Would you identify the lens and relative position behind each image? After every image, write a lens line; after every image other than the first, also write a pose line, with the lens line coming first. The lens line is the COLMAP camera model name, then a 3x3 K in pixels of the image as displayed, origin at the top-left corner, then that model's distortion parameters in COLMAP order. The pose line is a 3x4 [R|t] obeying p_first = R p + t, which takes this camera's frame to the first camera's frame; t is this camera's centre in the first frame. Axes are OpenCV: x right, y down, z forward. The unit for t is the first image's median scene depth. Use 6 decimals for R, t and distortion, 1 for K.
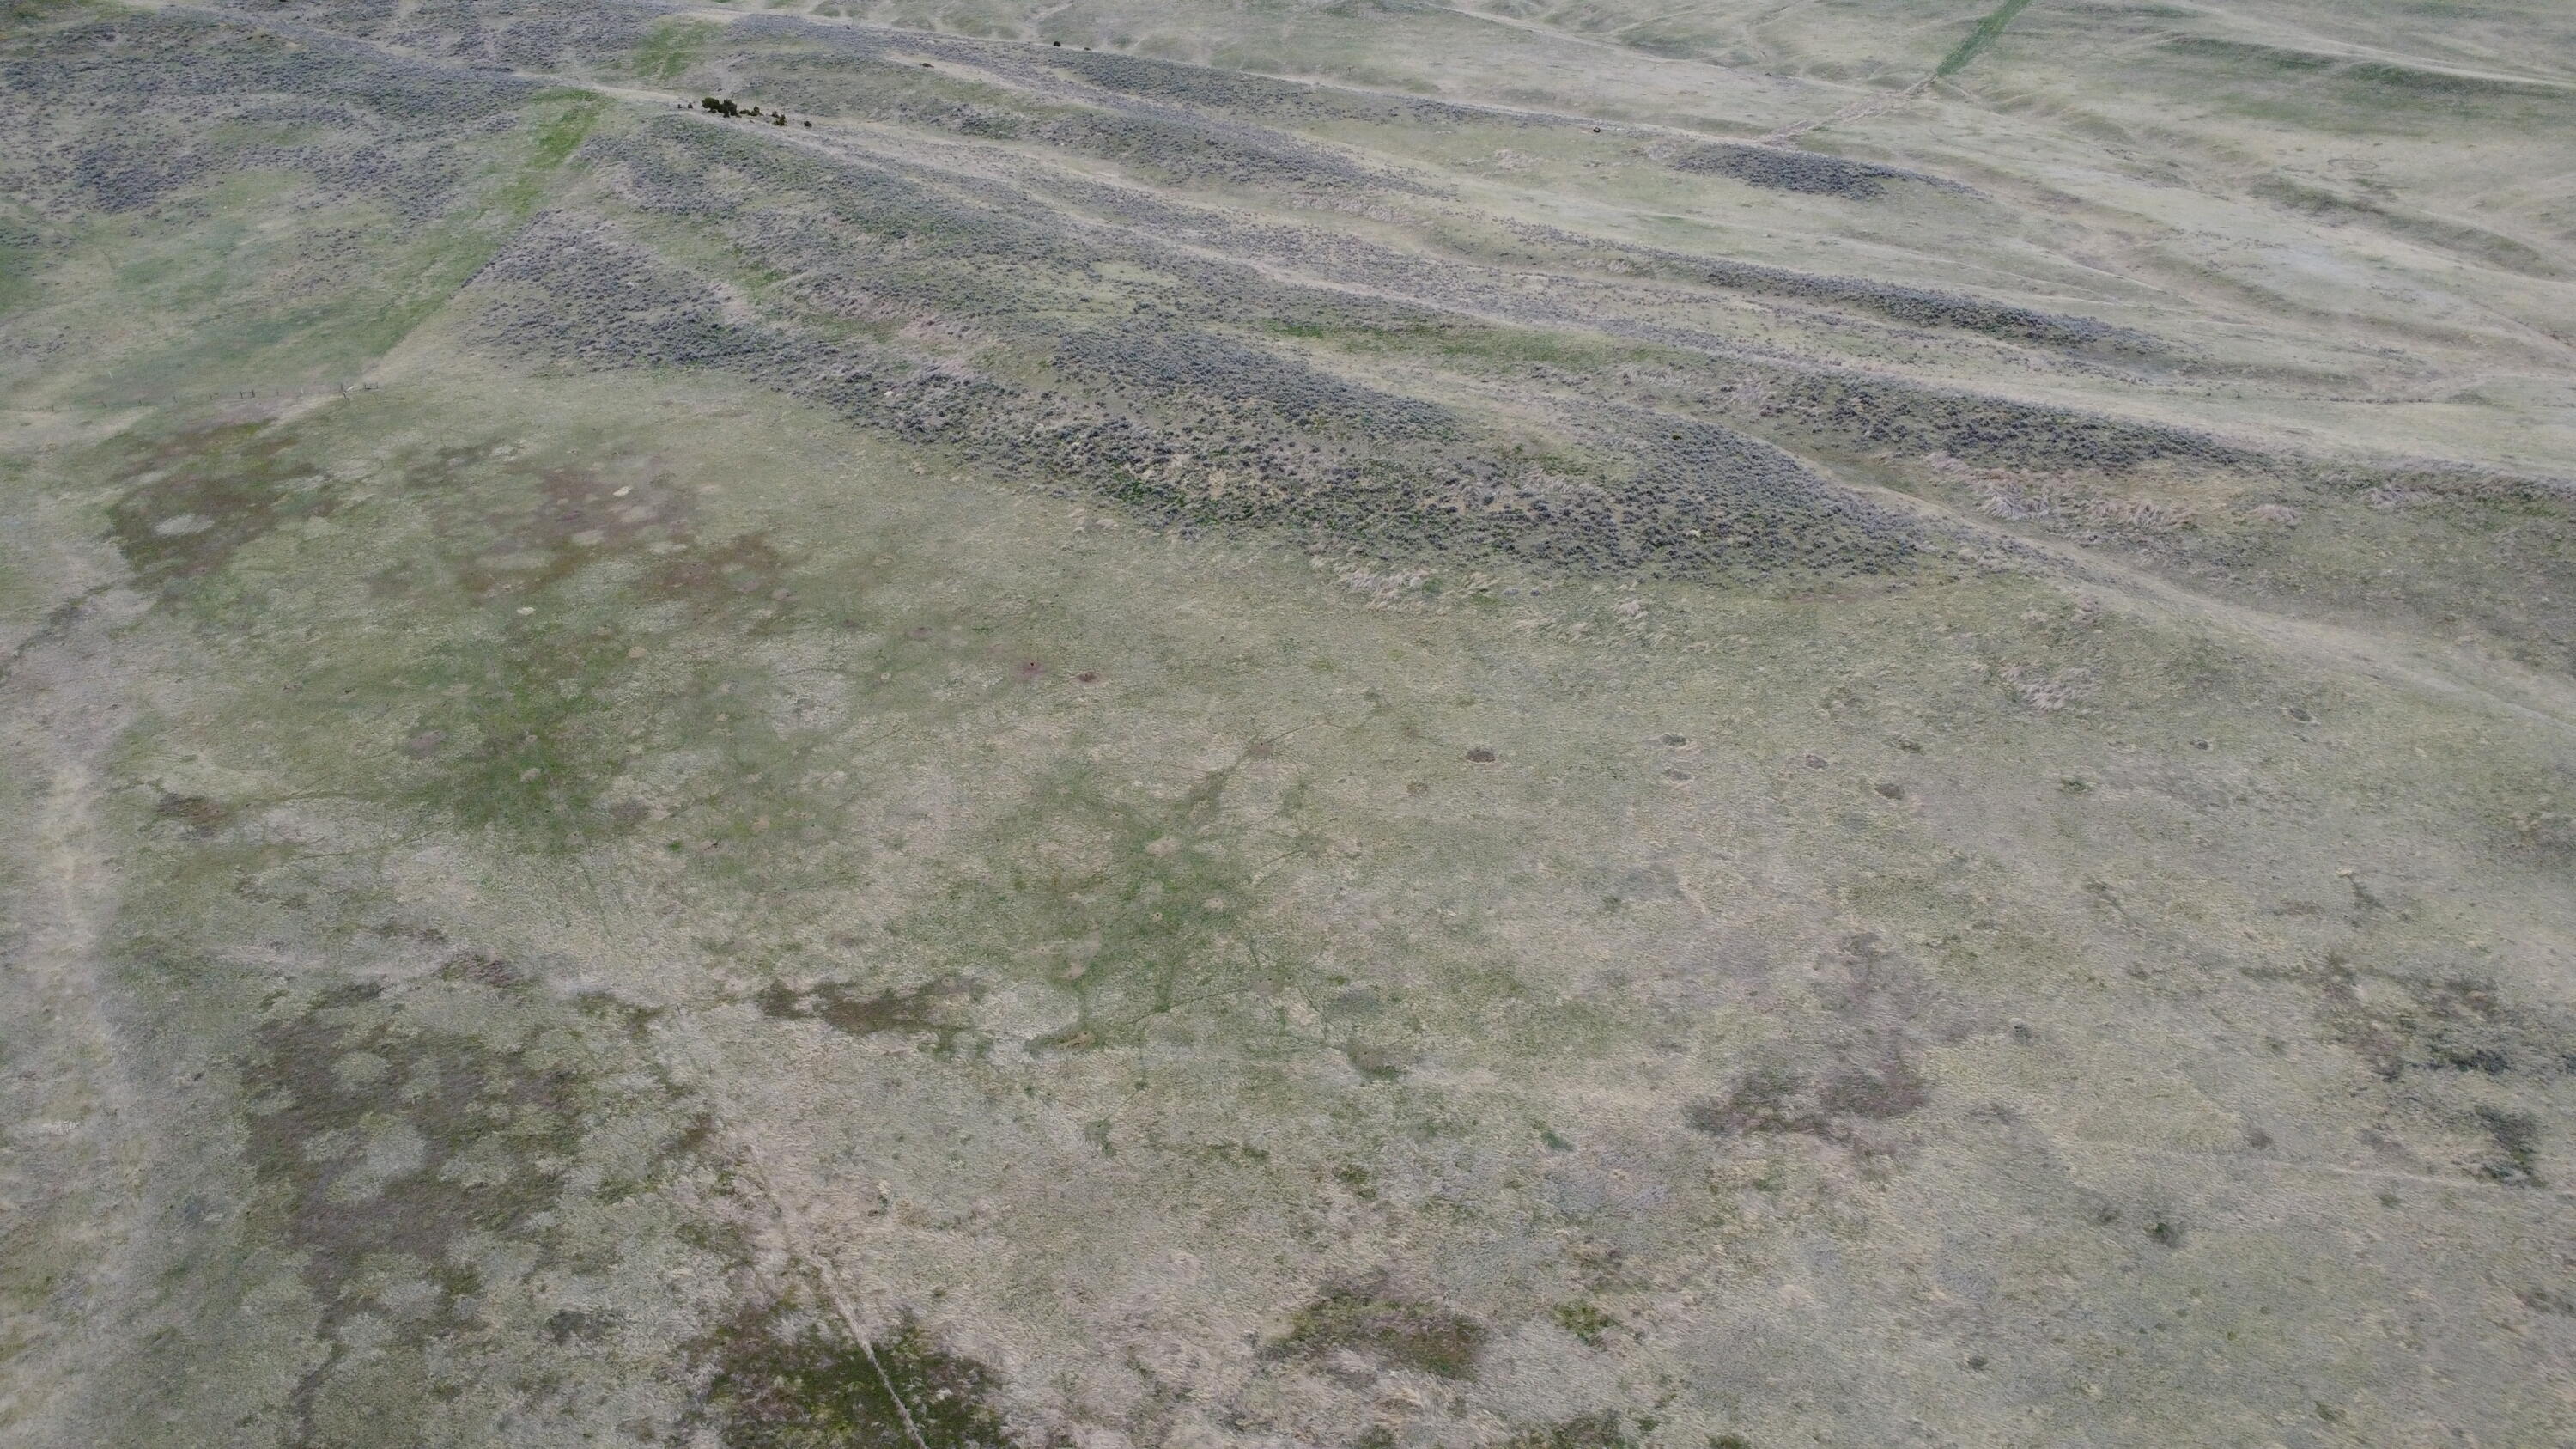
lens RADIAL K [[1867.4, 0, 1288.0], [0, 1867.4, 724.5], [0, 0, 1]] dist [-0.018670, -0.031396]
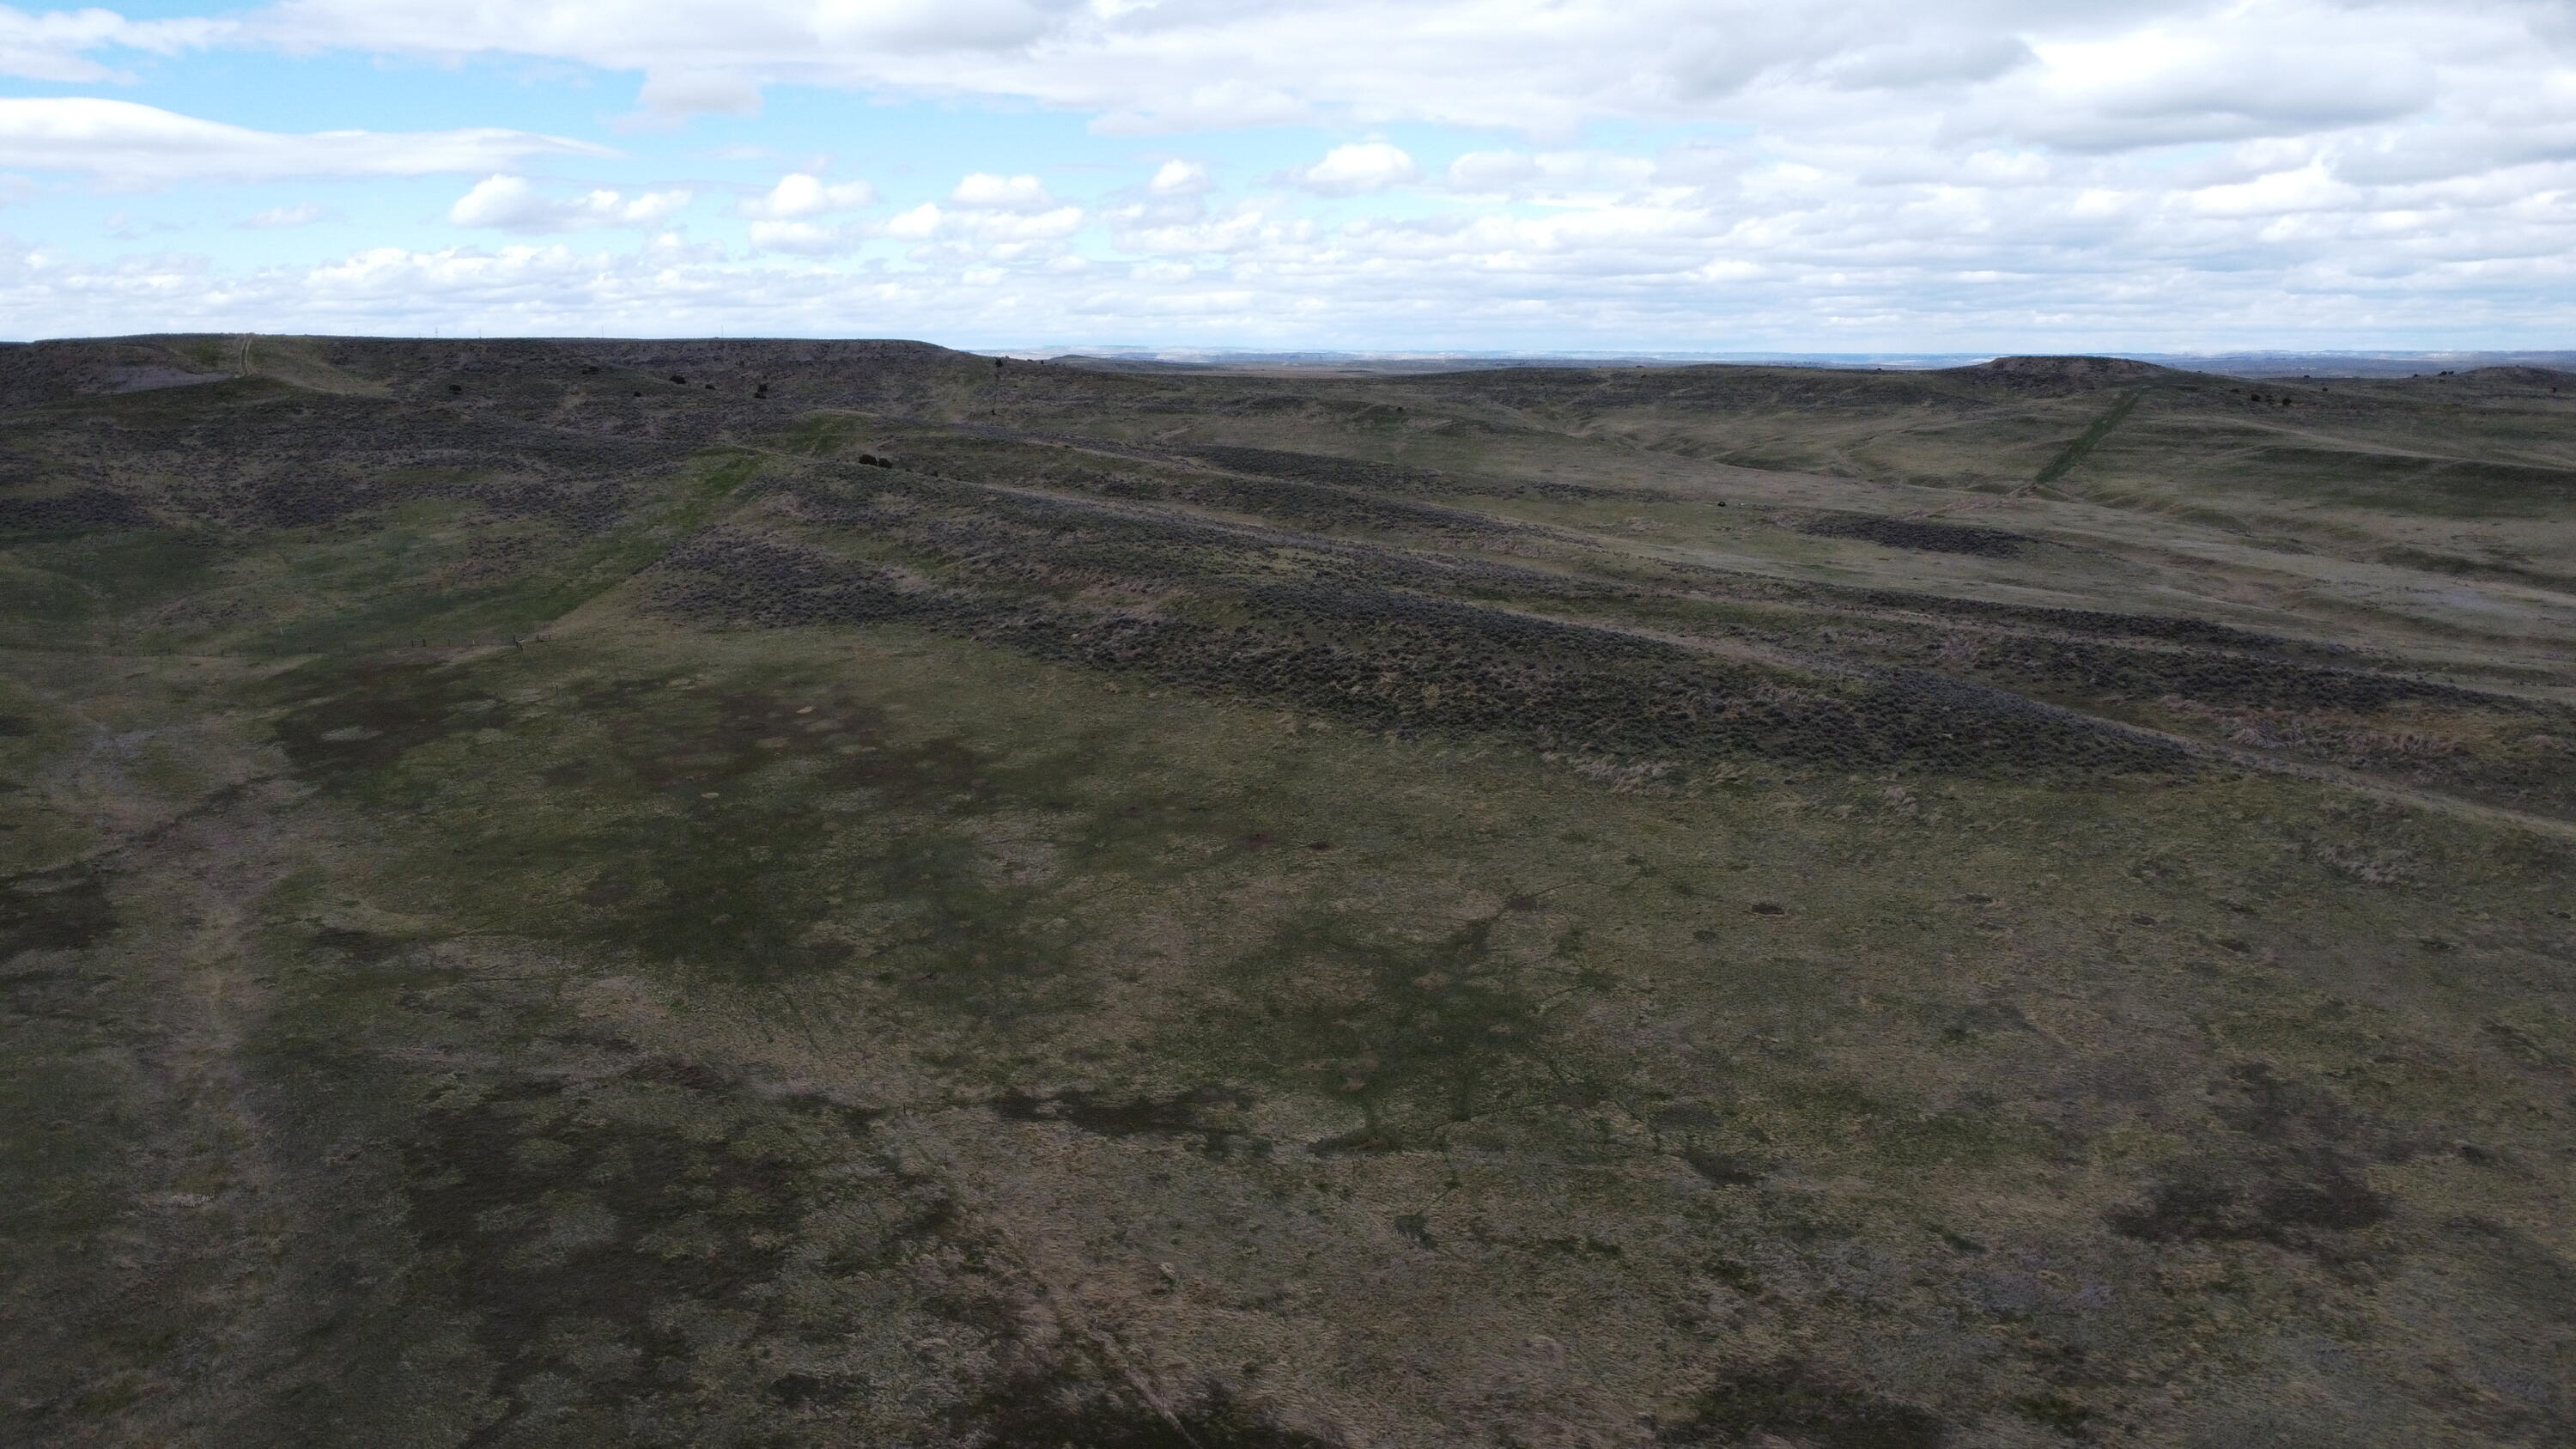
lens RADIAL K [[1867.4, 0, 1288.0], [0, 1867.4, 724.5], [0, 0, 1]] dist [-0.018670, -0.031396]
pose [[0.999463, 0.008736, -0.031579, -0.086660], [-0.016527, 0.966617, -0.255693, 0.140972], [0.028291, 0.256077, 0.966242, 0.084284]]
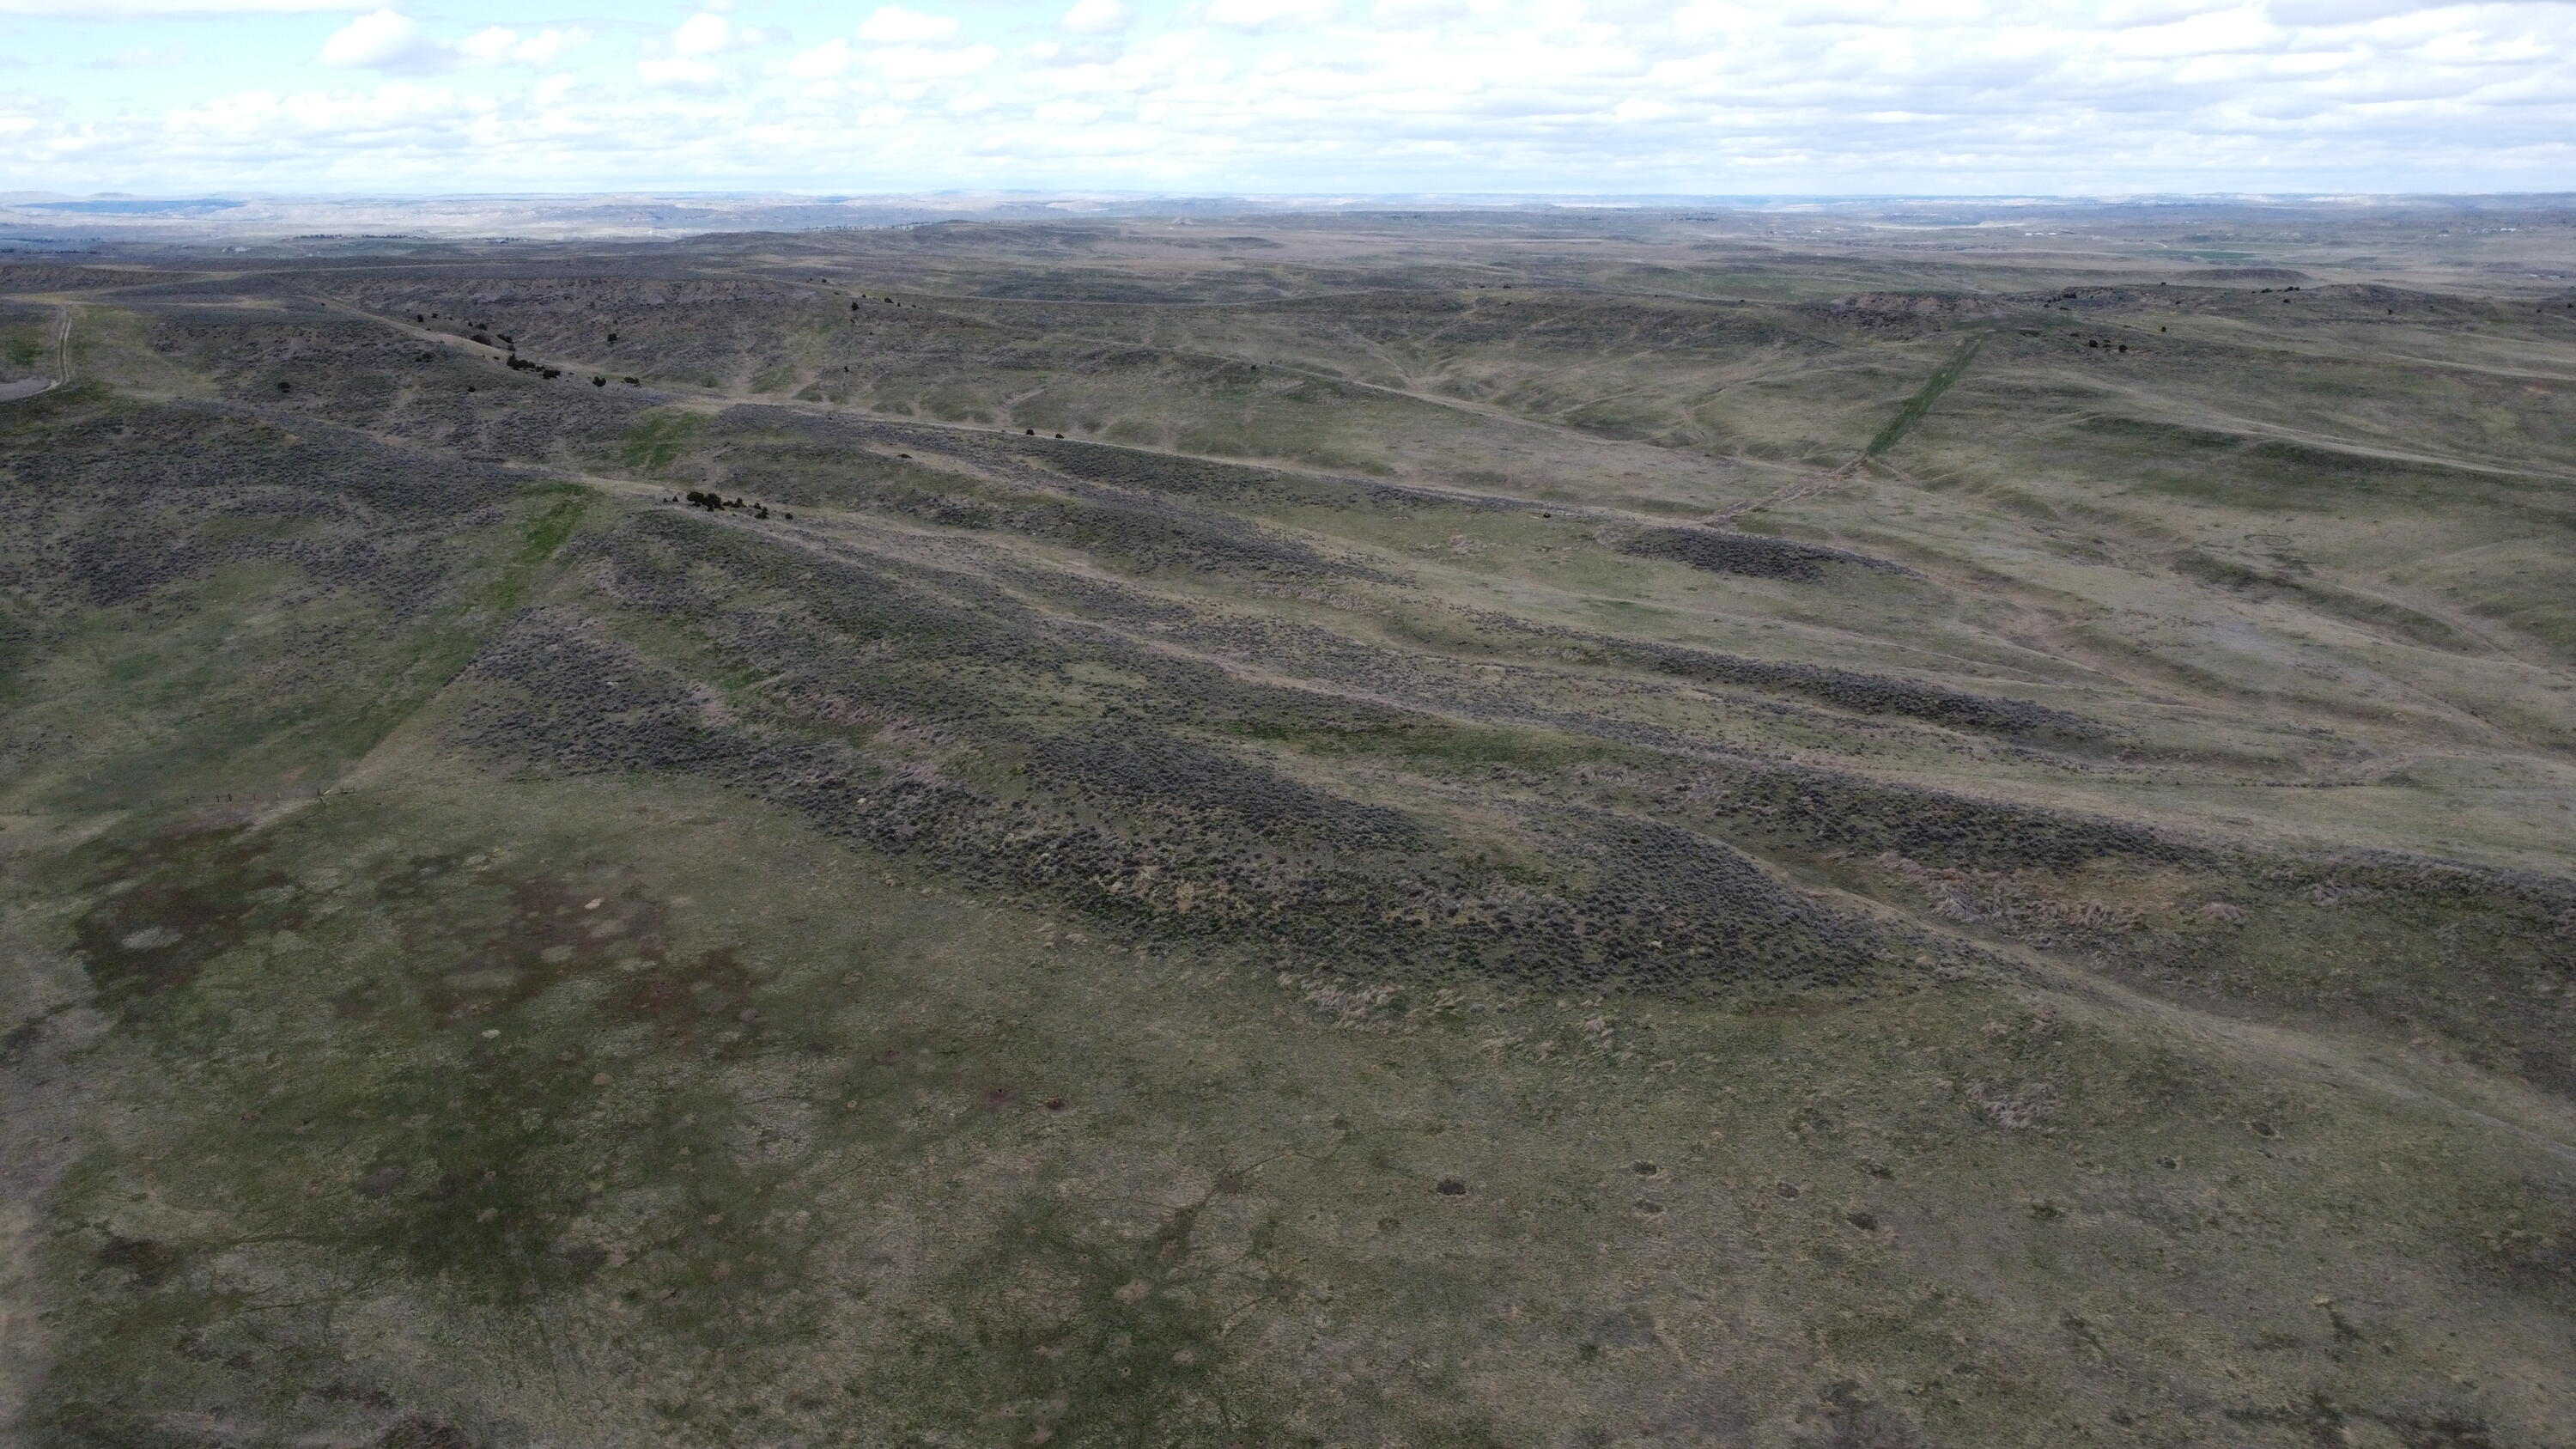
lens RADIAL K [[1867.4, 0, 1288.0], [0, 1867.4, 724.5], [0, 0, 1]] dist [-0.018670, -0.031396]
pose [[0.999789, -0.005885, 0.019695, -0.001604], [0.009286, 0.984104, -0.177349, -0.043493], [-0.018338, 0.177495, 0.983951, -0.016316]]
